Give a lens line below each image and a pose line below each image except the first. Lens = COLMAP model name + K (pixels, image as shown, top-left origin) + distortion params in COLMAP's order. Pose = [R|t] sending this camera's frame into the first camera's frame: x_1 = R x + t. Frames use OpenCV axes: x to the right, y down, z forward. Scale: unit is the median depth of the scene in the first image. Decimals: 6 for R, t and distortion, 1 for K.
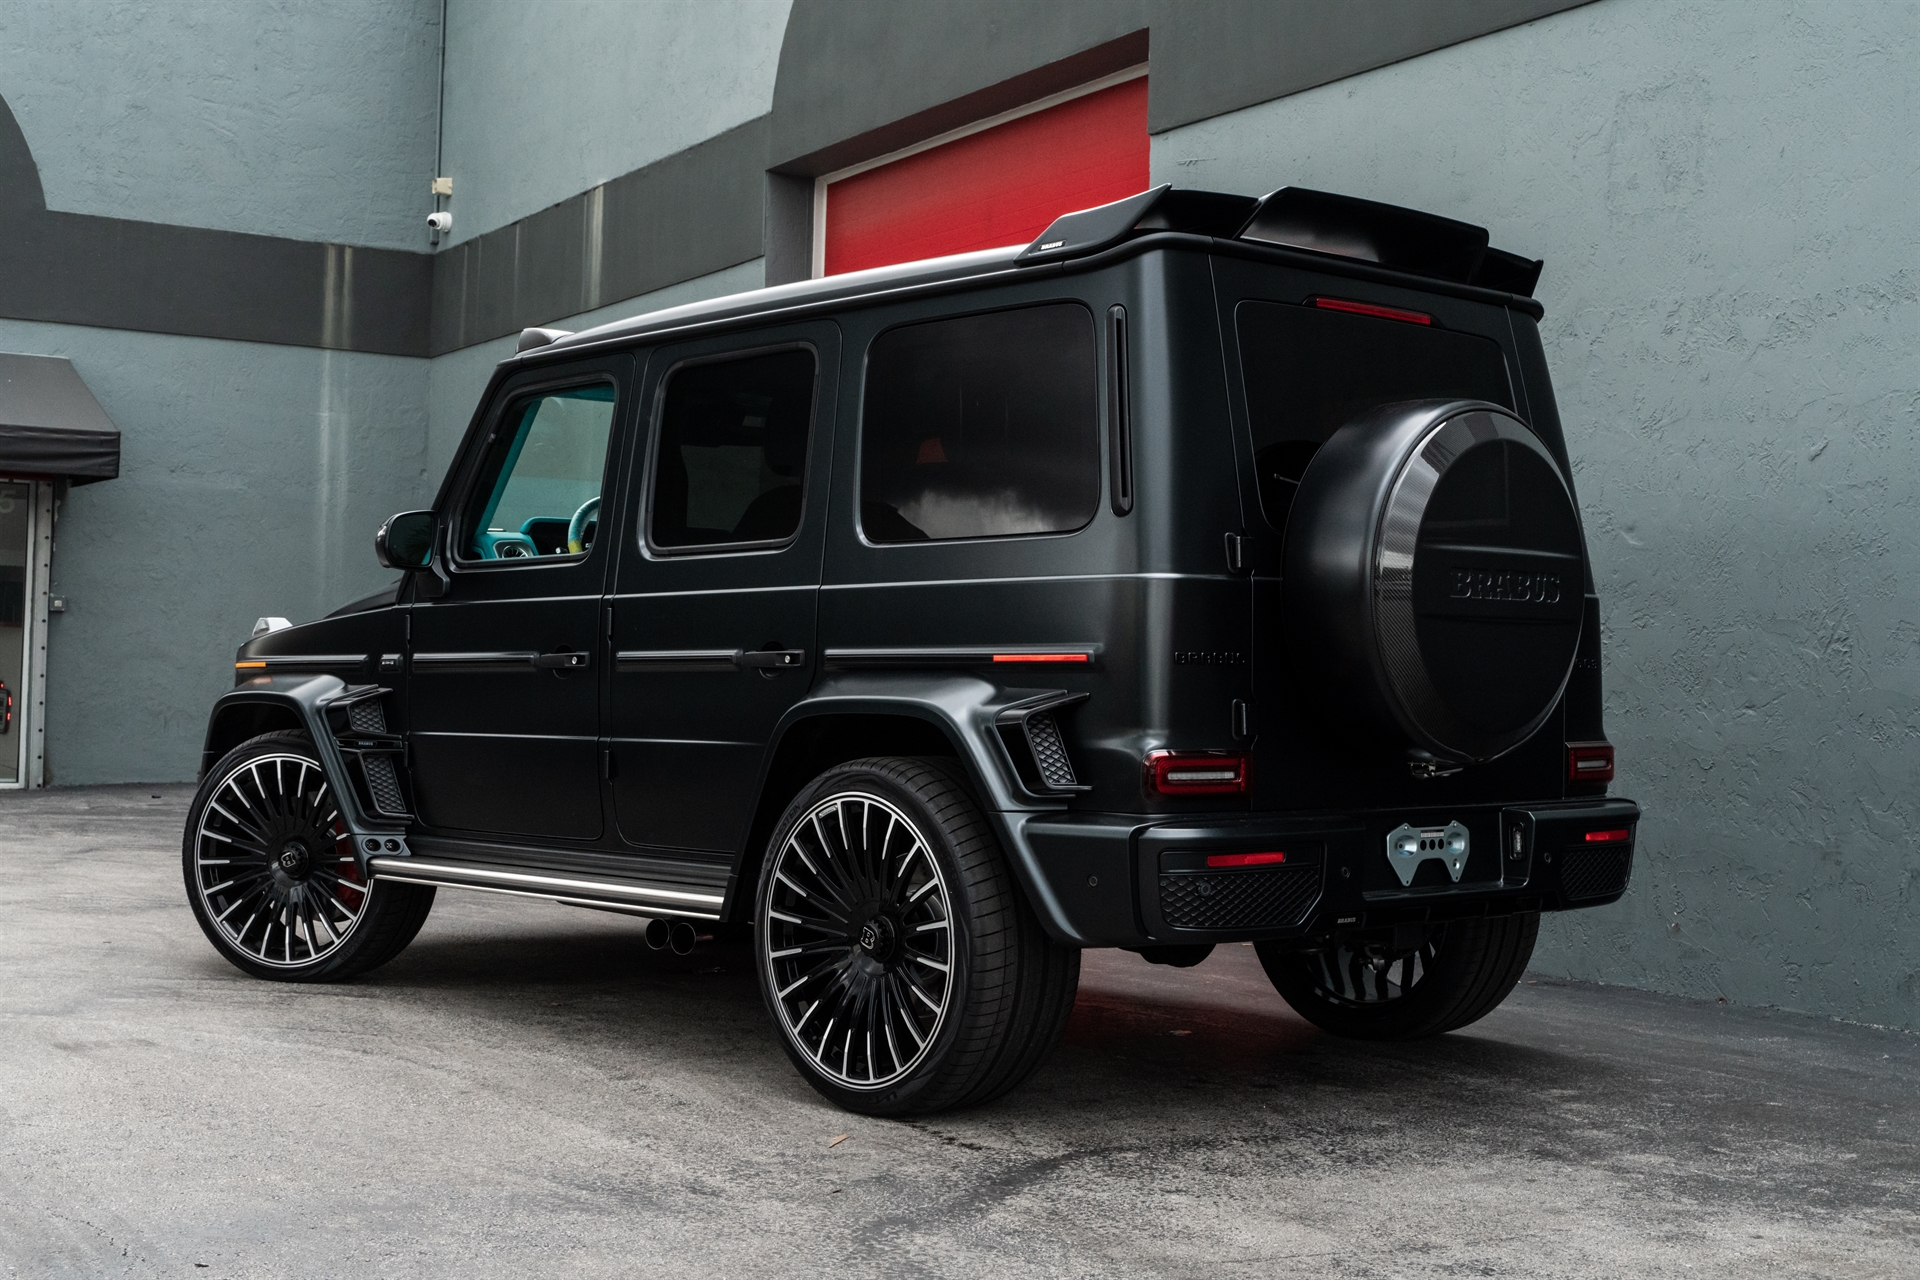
lens RADIAL K [[2527.0, 0, 960.3], [0, 2527.0, 685.6], [0, 0, 1]] dist [-0.016532, 0.000000]
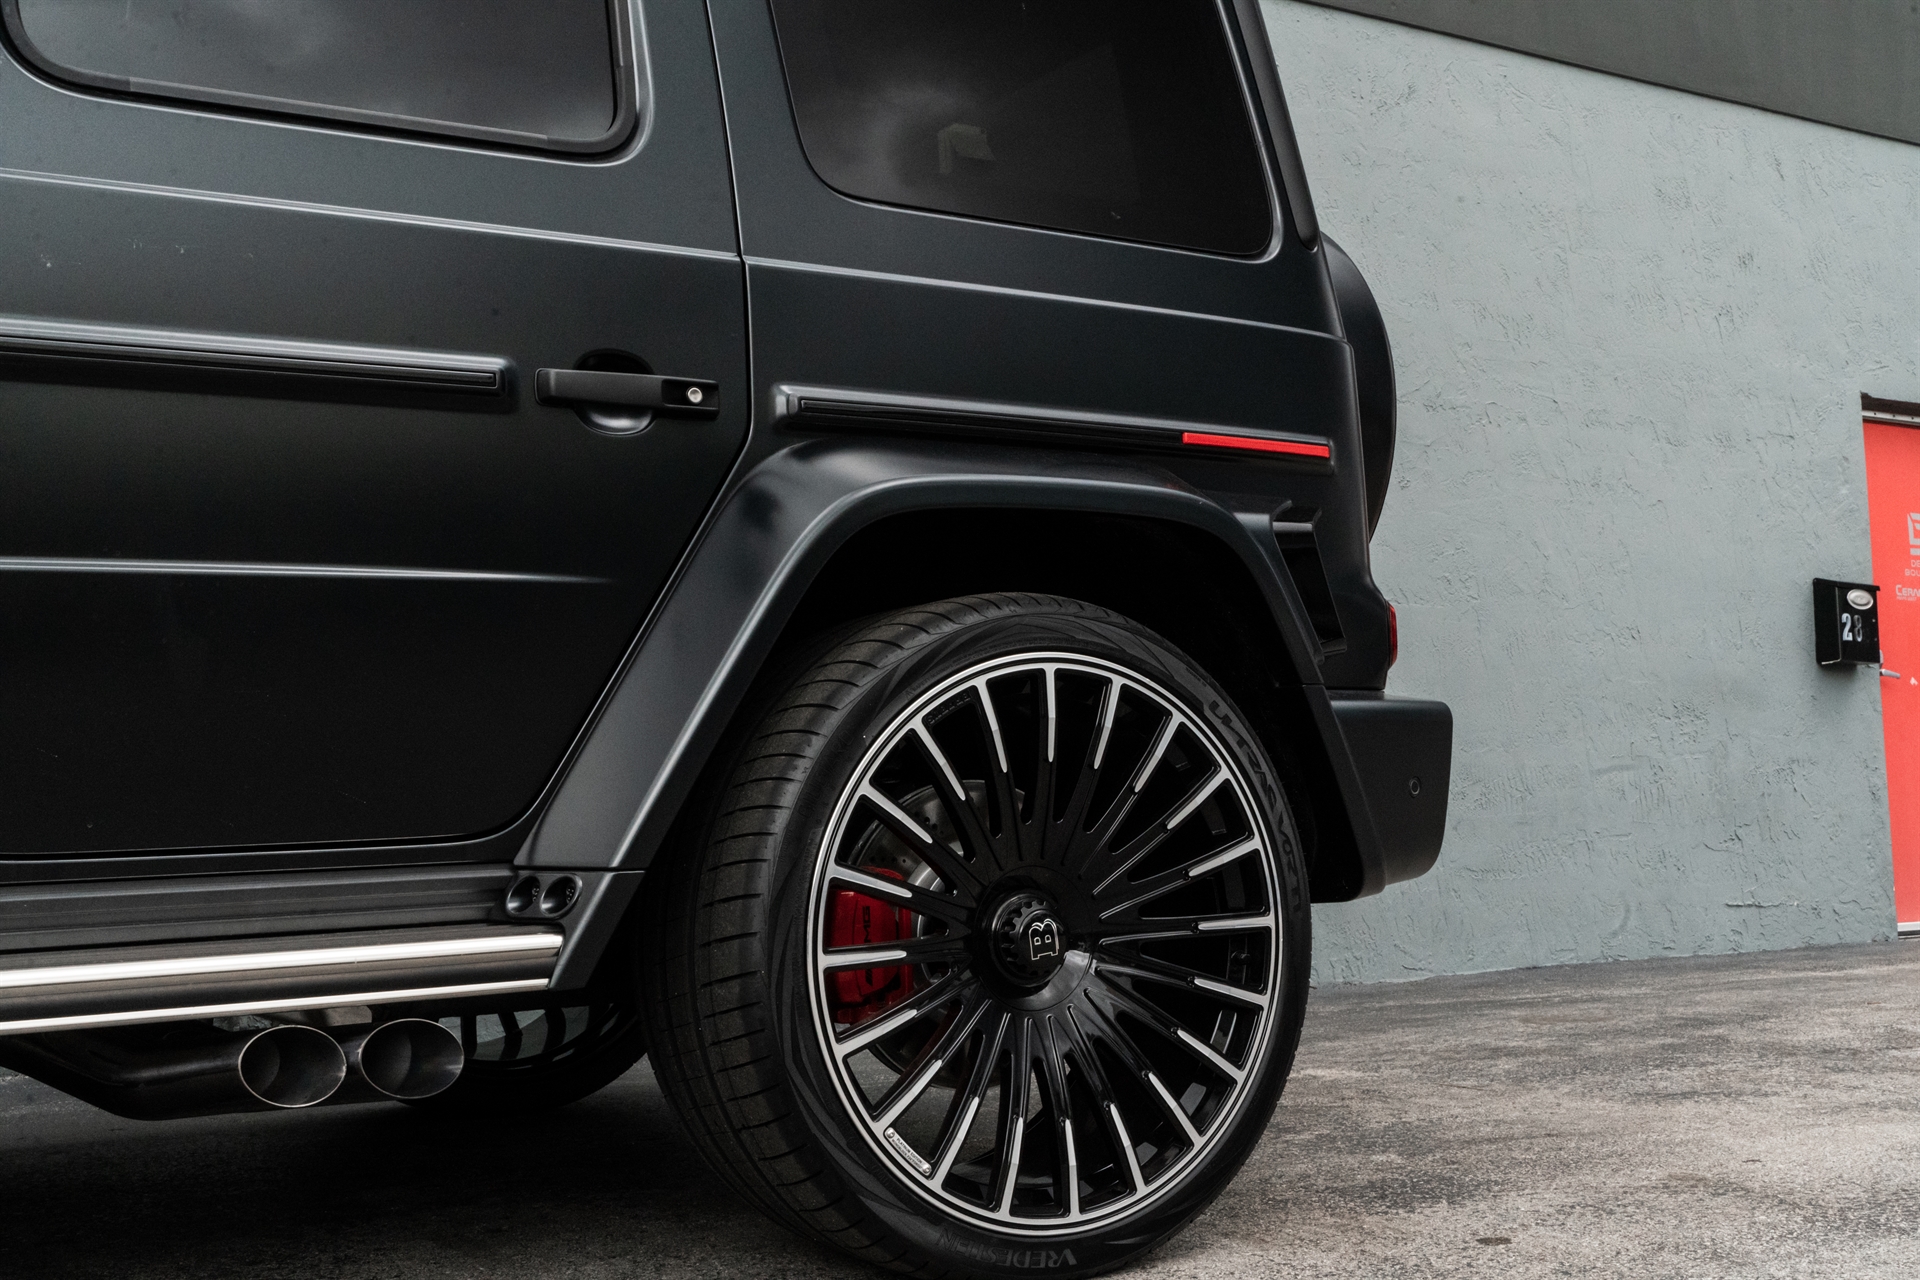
lens RADIAL K [[2107.2, 0, 976.3], [0, 2107.2, 646.5], [0, 0, 1]] dist [-0.008805, 0.000000]
pose [[0.158645, 0.054633, 0.985823, -0.422798], [0.032994, 0.997617, -0.060596, 0.058735], [-0.986784, 0.042140, 0.156464, 0.857510]]
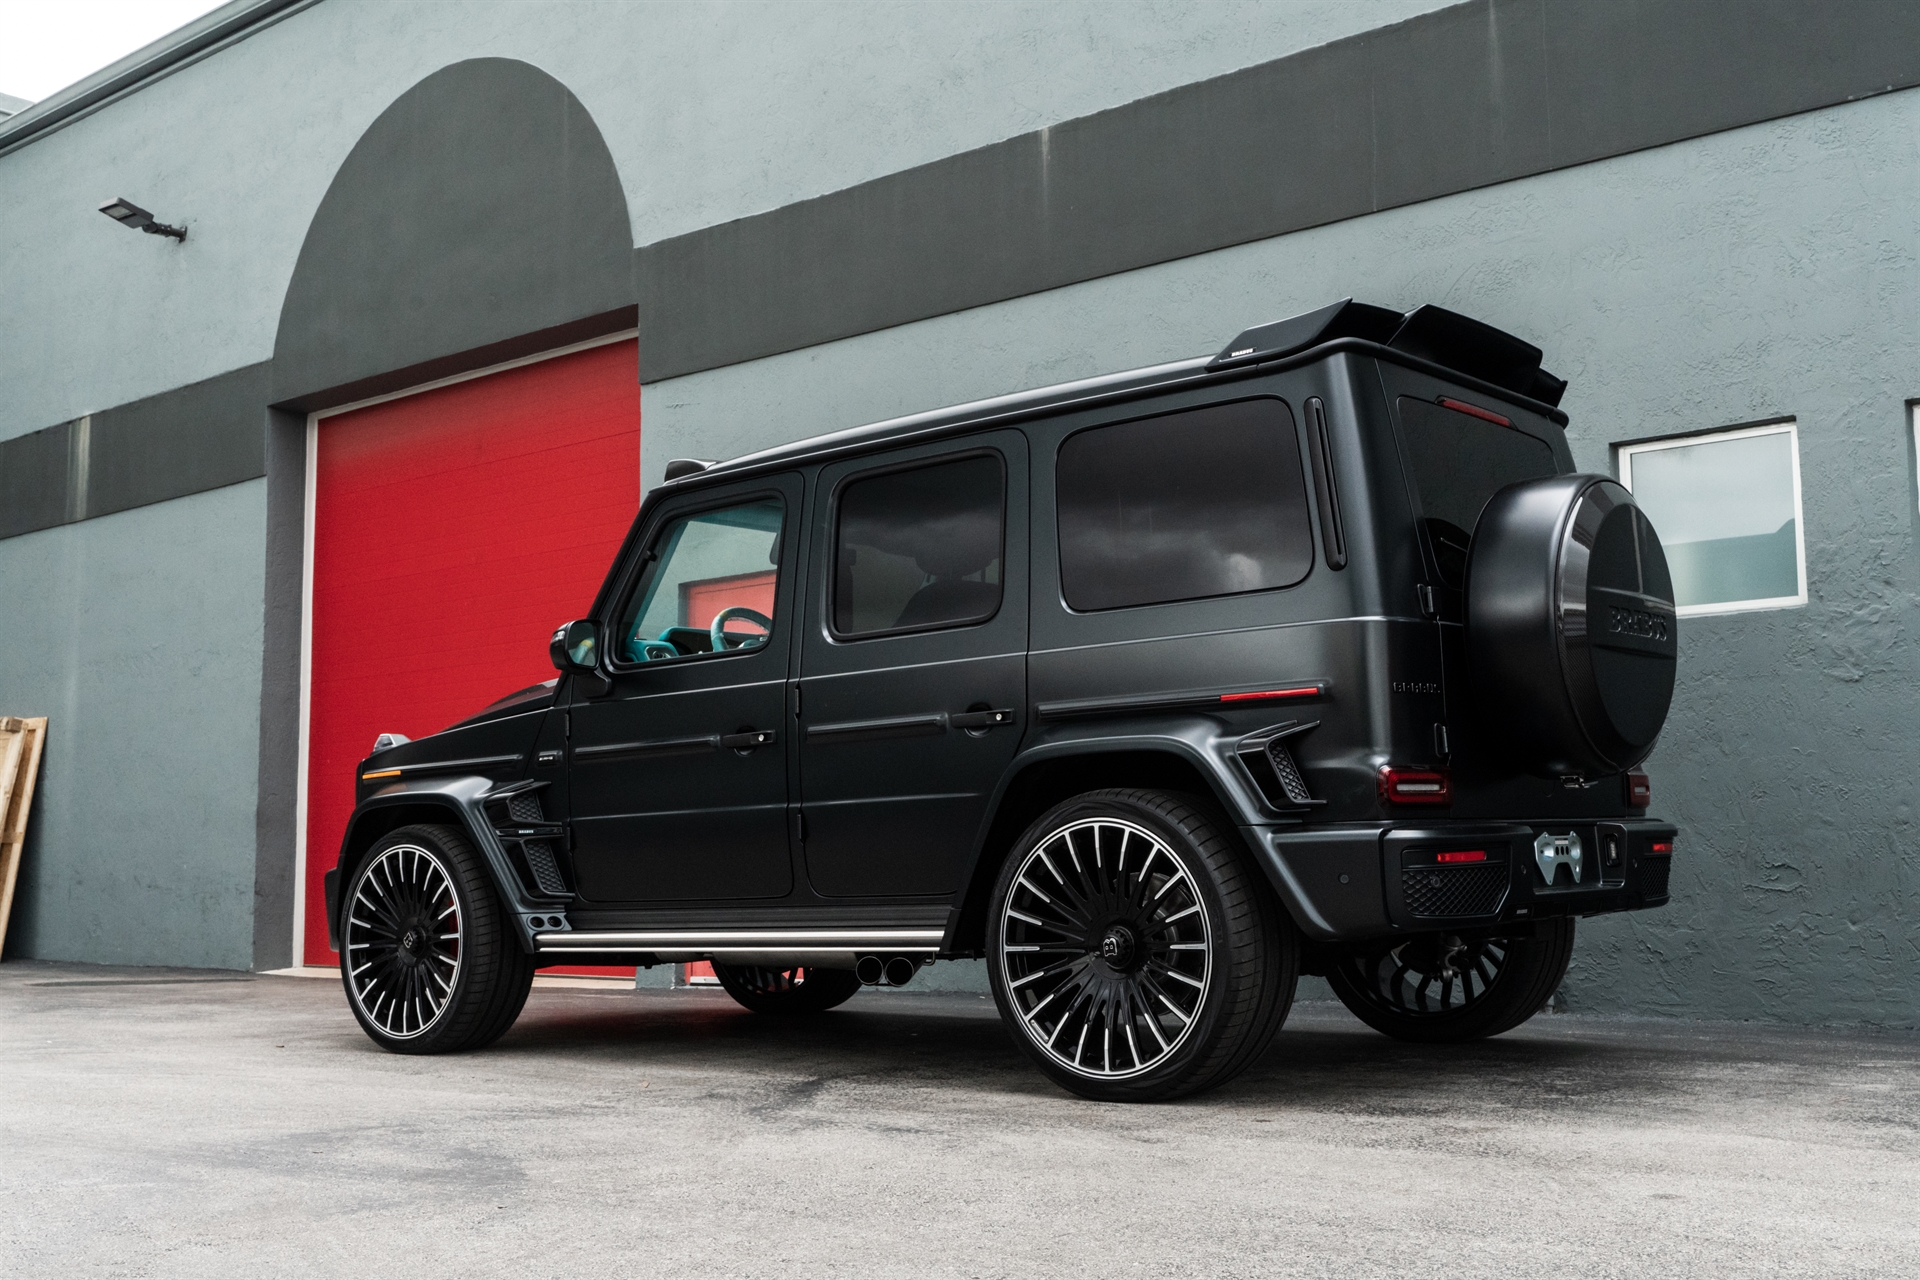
lens RADIAL K [[2110.4, 0, 966.6], [0, 2110.4, 638.7], [0, 0, 1]] dist [-0.005026, 0.000000]
pose [[0.987330, -0.024114, 0.156840, -0.223956], [0.040643, 0.993845, -0.103054, 0.050535], [-0.153390, 0.108123, 0.982233, 0.053168]]
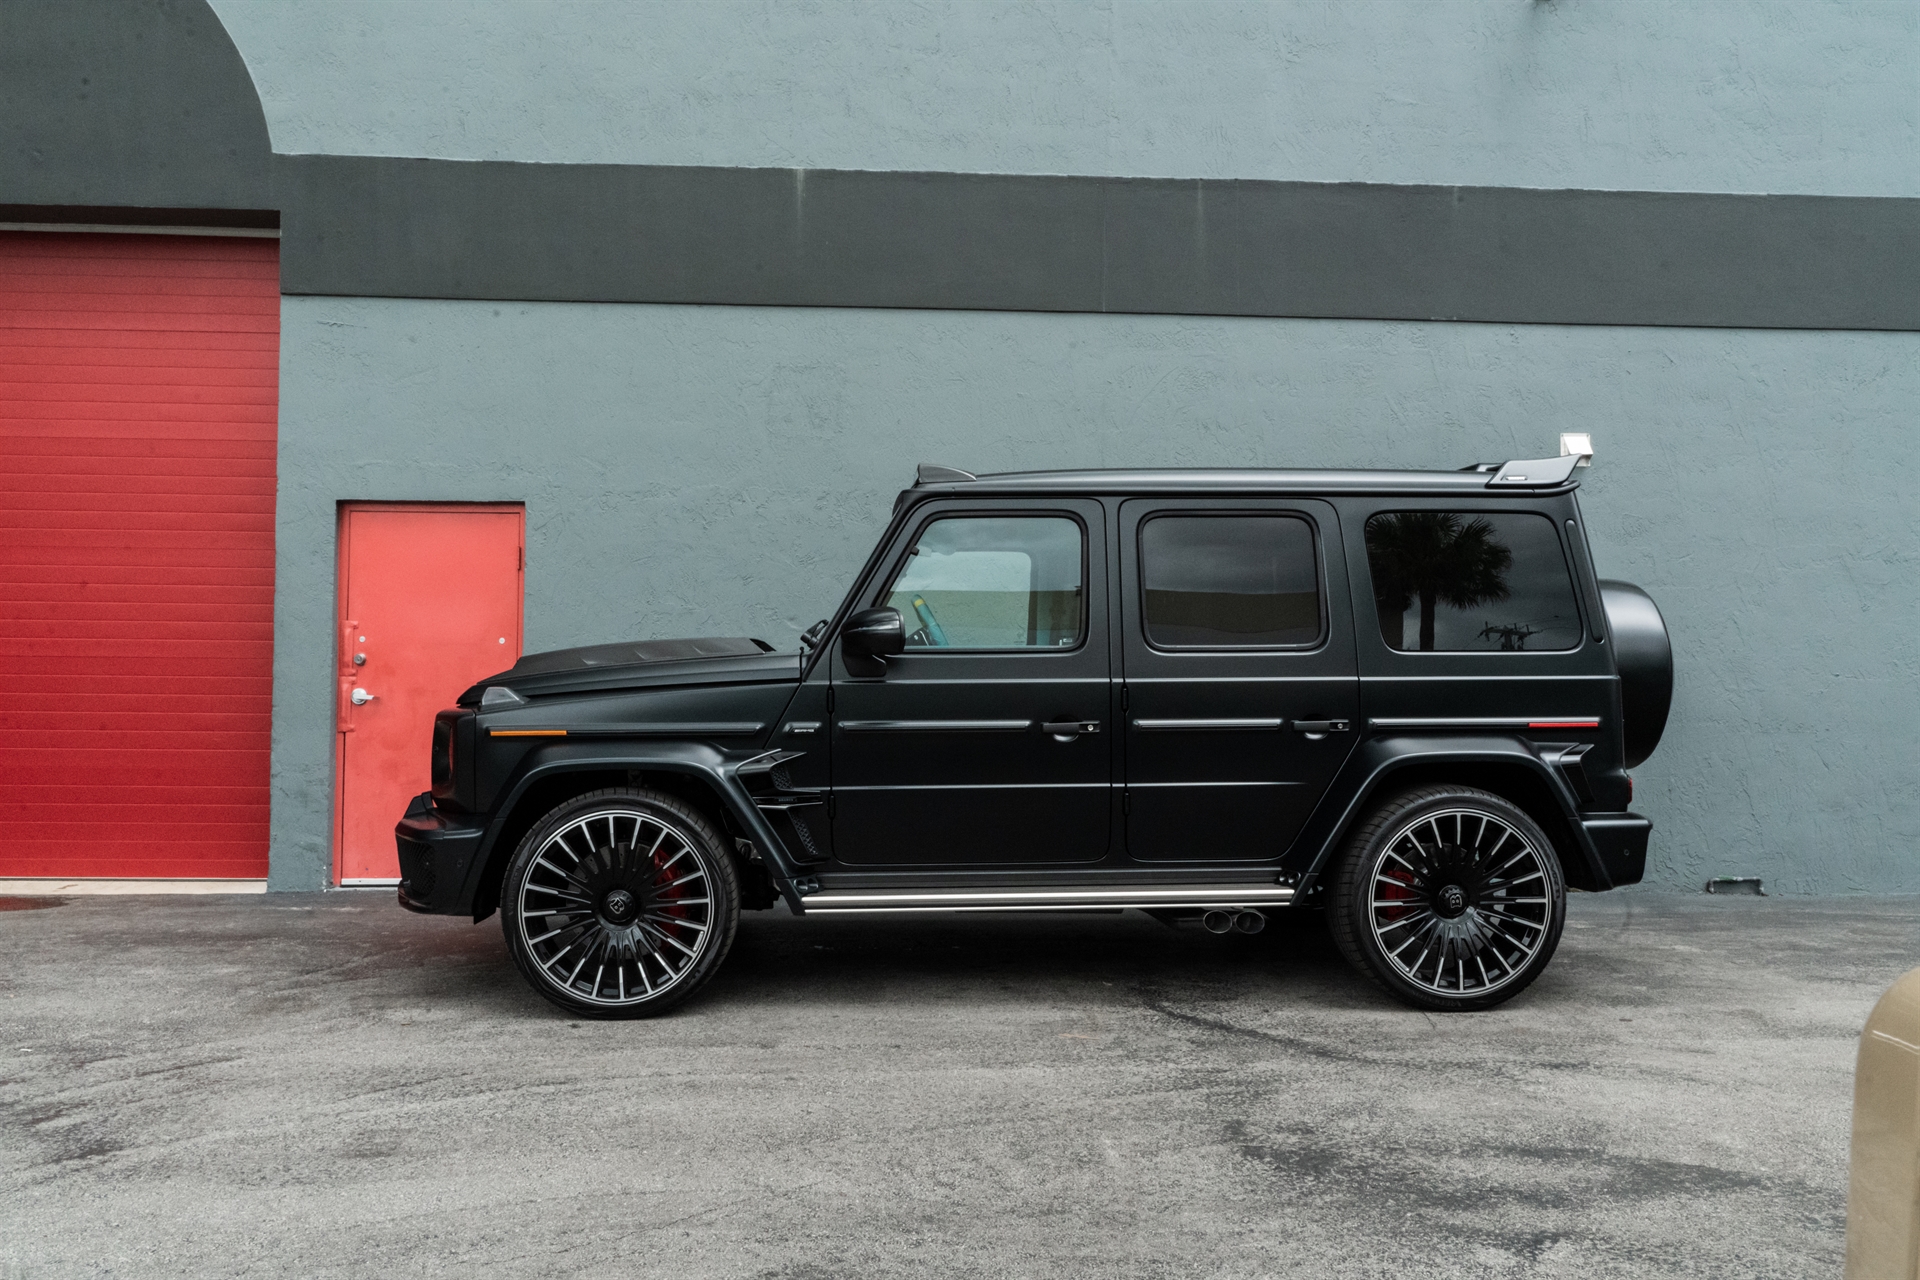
lens RADIAL K [[1513.0, 0, 972.4], [0, 1513.0, 650.1], [0, 0, 1]] dist [-0.005500, -0.003623]
pose [[0.617147, -0.002085, 0.786845, -0.877819], [0.006573, 0.999975, -0.002506, -0.052605], [-0.786821, 0.006719, 0.617145, 0.593897]]
